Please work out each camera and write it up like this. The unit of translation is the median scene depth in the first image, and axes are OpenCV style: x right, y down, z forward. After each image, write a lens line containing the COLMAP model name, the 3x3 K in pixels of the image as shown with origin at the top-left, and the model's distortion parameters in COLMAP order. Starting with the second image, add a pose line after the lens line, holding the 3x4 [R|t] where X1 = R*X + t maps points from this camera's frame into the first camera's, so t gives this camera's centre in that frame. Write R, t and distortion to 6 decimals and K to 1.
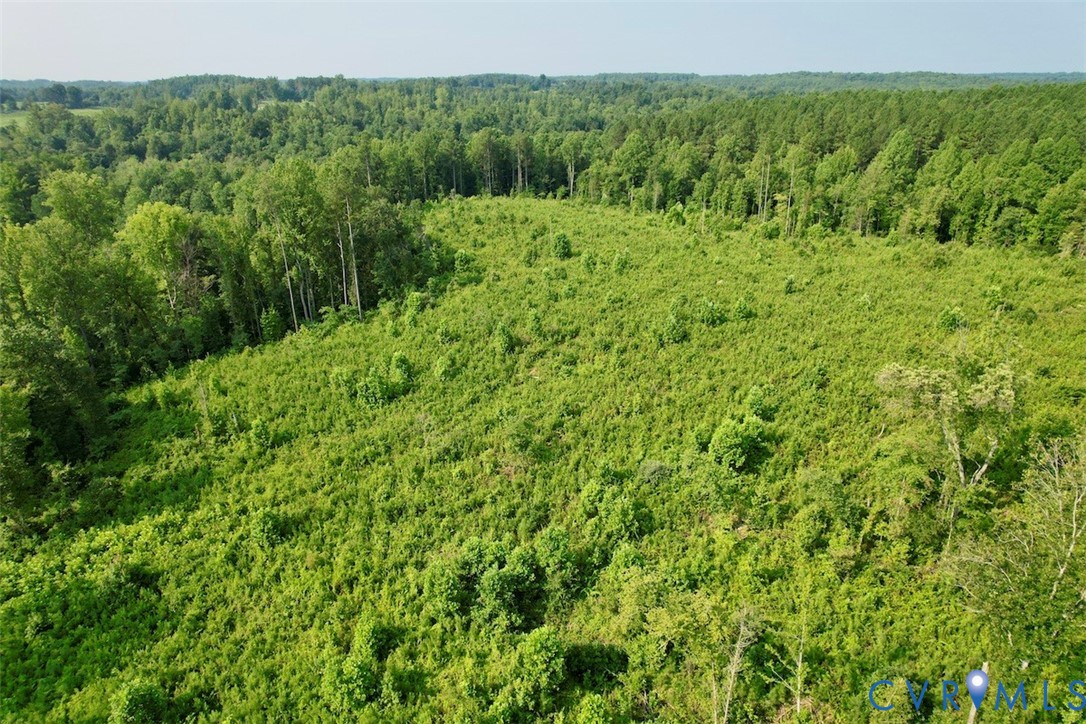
lens RADIAL K [[685.4, 0, 559.5], [0, 685.4, 363.1], [0, 0, 1]] dist [-0.070575, 0.066166]
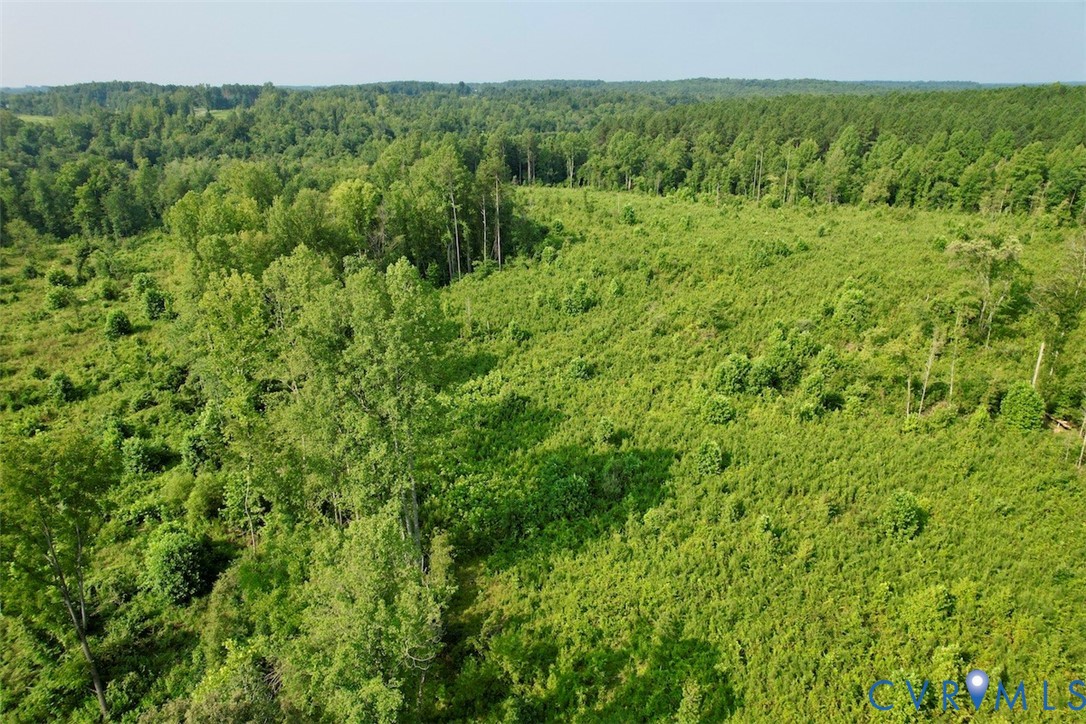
lens RADIAL K [[685.4, 0, 559.5], [0, 685.4, 363.1], [0, 0, 1]] dist [-0.070575, 0.066166]
pose [[0.989797, -0.053836, 0.131923, -0.215399], [0.054985, 0.998474, -0.005078, 0.073439], [-0.131448, 0.012280, 0.991247, -0.175140]]
